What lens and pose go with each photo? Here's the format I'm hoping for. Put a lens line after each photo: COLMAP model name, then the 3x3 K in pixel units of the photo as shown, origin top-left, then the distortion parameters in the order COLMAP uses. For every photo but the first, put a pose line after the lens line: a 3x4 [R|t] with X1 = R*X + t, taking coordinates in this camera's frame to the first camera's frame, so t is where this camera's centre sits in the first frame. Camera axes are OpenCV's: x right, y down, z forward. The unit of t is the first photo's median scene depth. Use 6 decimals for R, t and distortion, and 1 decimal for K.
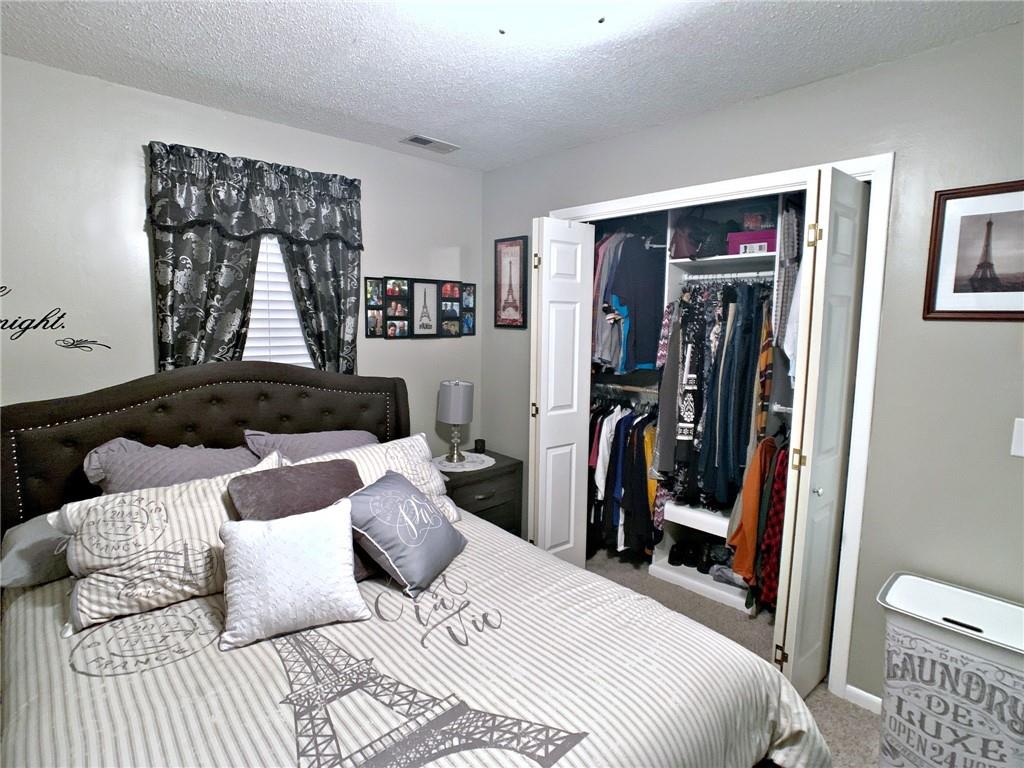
lens RADIAL K [[529.3, 0, 509.9], [0, 529.3, 380.0], [0, 0, 1]] dist [-0.053488, 0.022462]
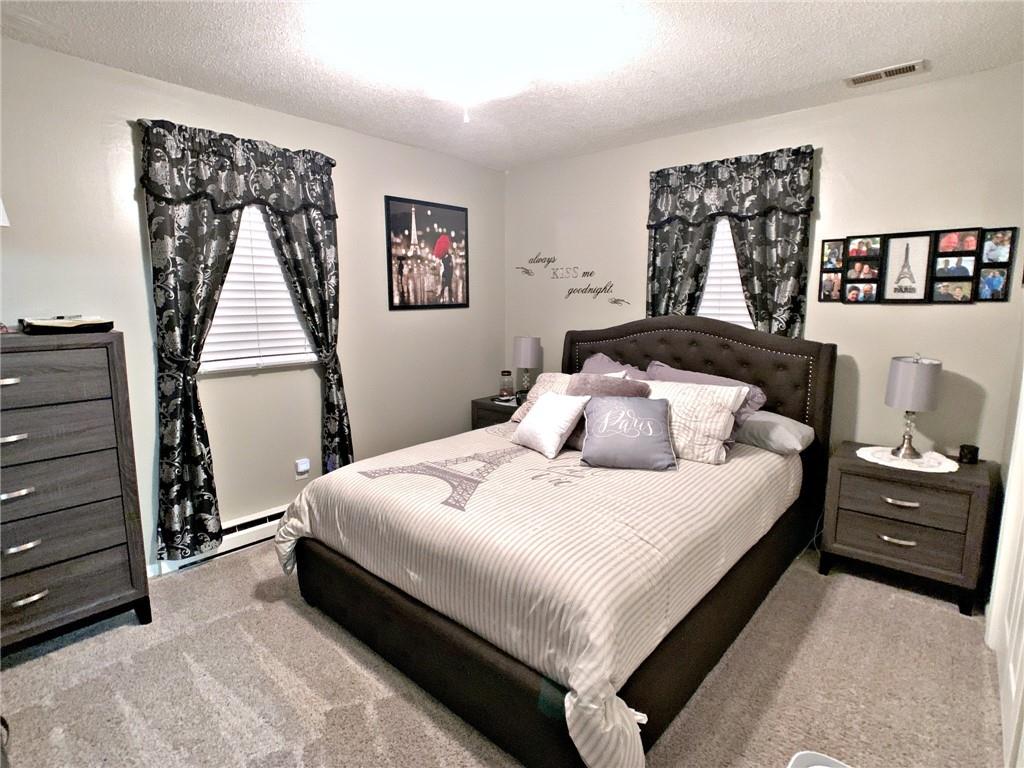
lens RADIAL K [[529.3, 0, 509.9], [0, 529.3, 380.0], [0, 0, 1]] dist [-0.053488, 0.022462]
pose [[0.085550, 0.133204, -0.987389, 0.677310], [-0.112886, 0.985937, 0.123227, 0.010112], [0.989918, 0.100920, 0.099384, 0.347922]]
